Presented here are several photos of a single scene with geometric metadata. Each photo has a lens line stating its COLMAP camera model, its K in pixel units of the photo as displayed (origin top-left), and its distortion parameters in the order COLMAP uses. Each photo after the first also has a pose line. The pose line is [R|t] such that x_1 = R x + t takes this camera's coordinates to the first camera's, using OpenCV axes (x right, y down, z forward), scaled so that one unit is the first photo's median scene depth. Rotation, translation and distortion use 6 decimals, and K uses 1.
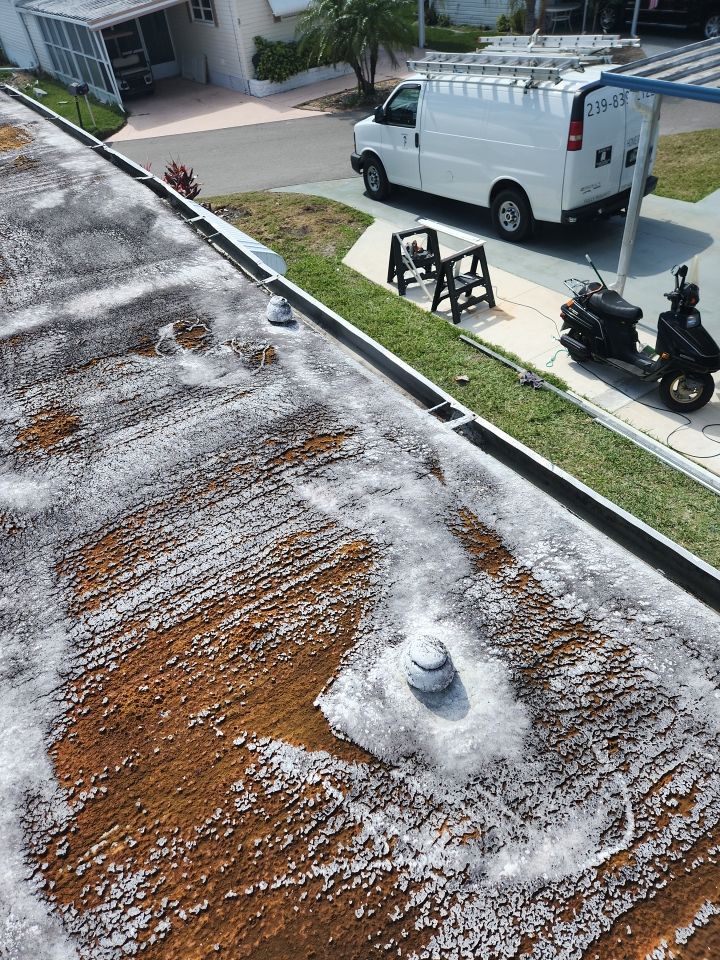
lens RADIAL K [[635.3, 0, 345.4], [0, 635.3, 483.7], [0, 0, 1]] dist [0.085203, -0.072354]
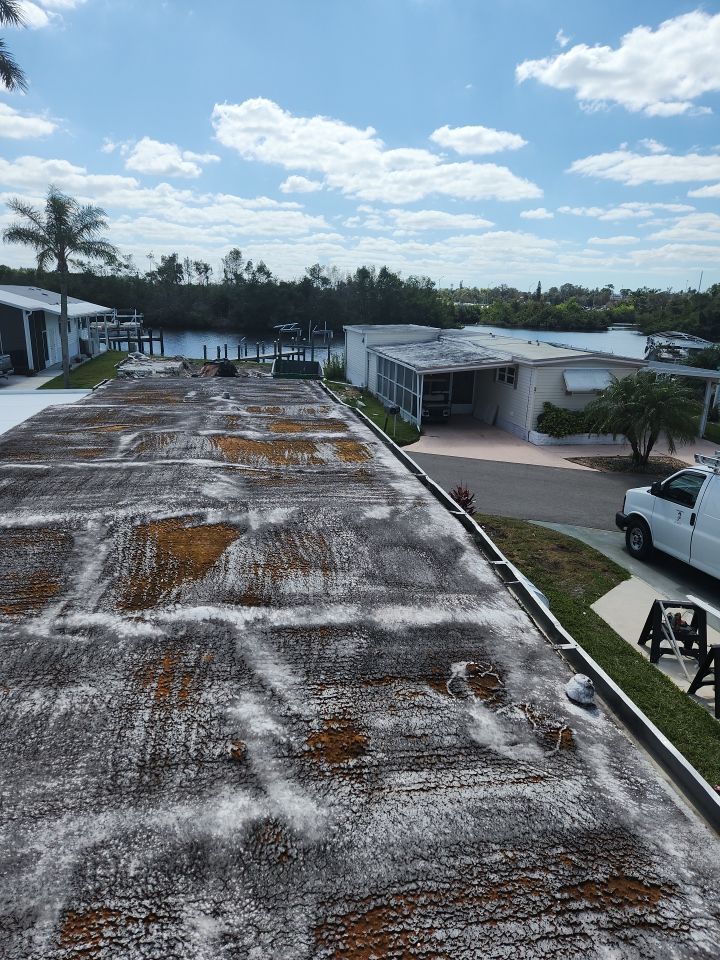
lens RADIAL K [[635.3, 0, 357.1], [0, 635.3, 478.4], [0, 0, 1]] dist [0.085203, -0.072354]
pose [[0.910490, 0.234241, -0.340792, -0.149941], [-0.360435, 0.853505, -0.376319, -0.055909], [0.202718, 0.465468, 0.861536, -0.040057]]
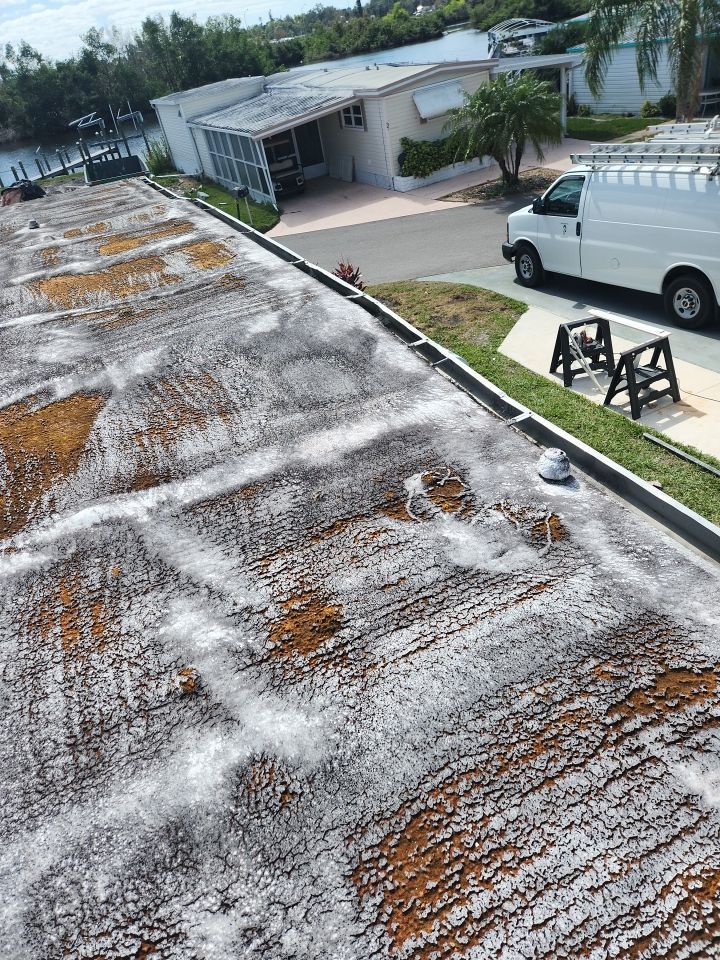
lens RADIAL K [[635.3, 0, 356.9], [0, 635.3, 476.9], [0, 0, 1]] dist [0.085203, -0.072354]
pose [[0.987374, 0.028656, -0.155795, -0.220281], [-0.046214, 0.992826, -0.110276, -0.149435], [0.151517, 0.116084, 0.981615, 0.152782]]
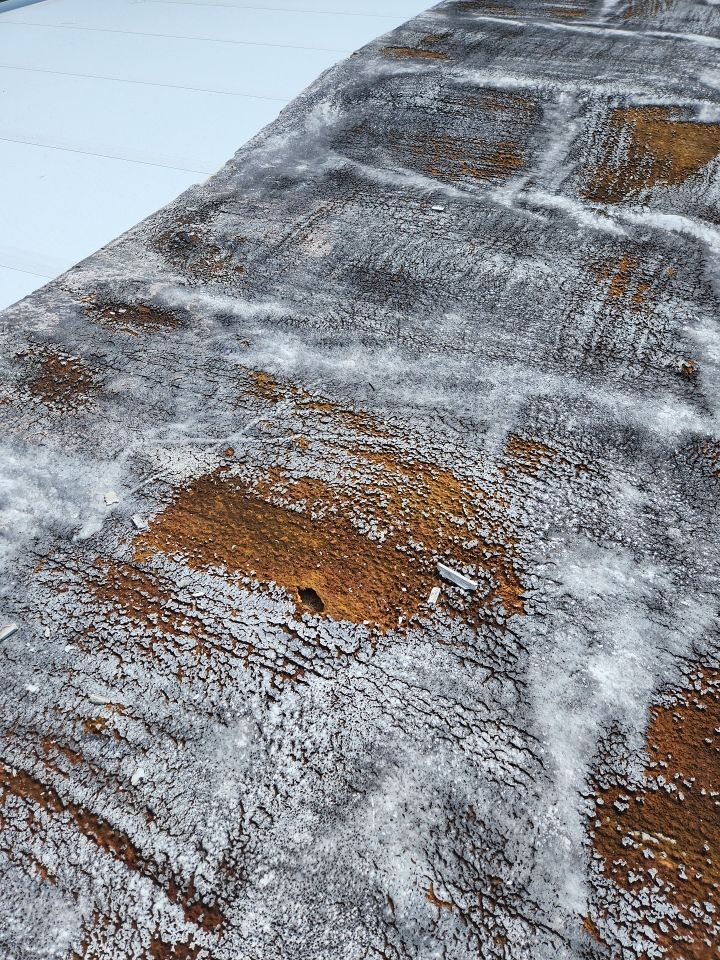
lens RADIAL K [[635.3, 0, 354.1], [0, 635.3, 485.0], [0, 0, 1]] dist [0.085203, -0.072354]
pose [[0.521822, 0.692062, -0.498751, -0.213642], [-0.619846, 0.709296, 0.335693, 0.065435], [0.586082, 0.133976, 0.799098, -0.025338]]
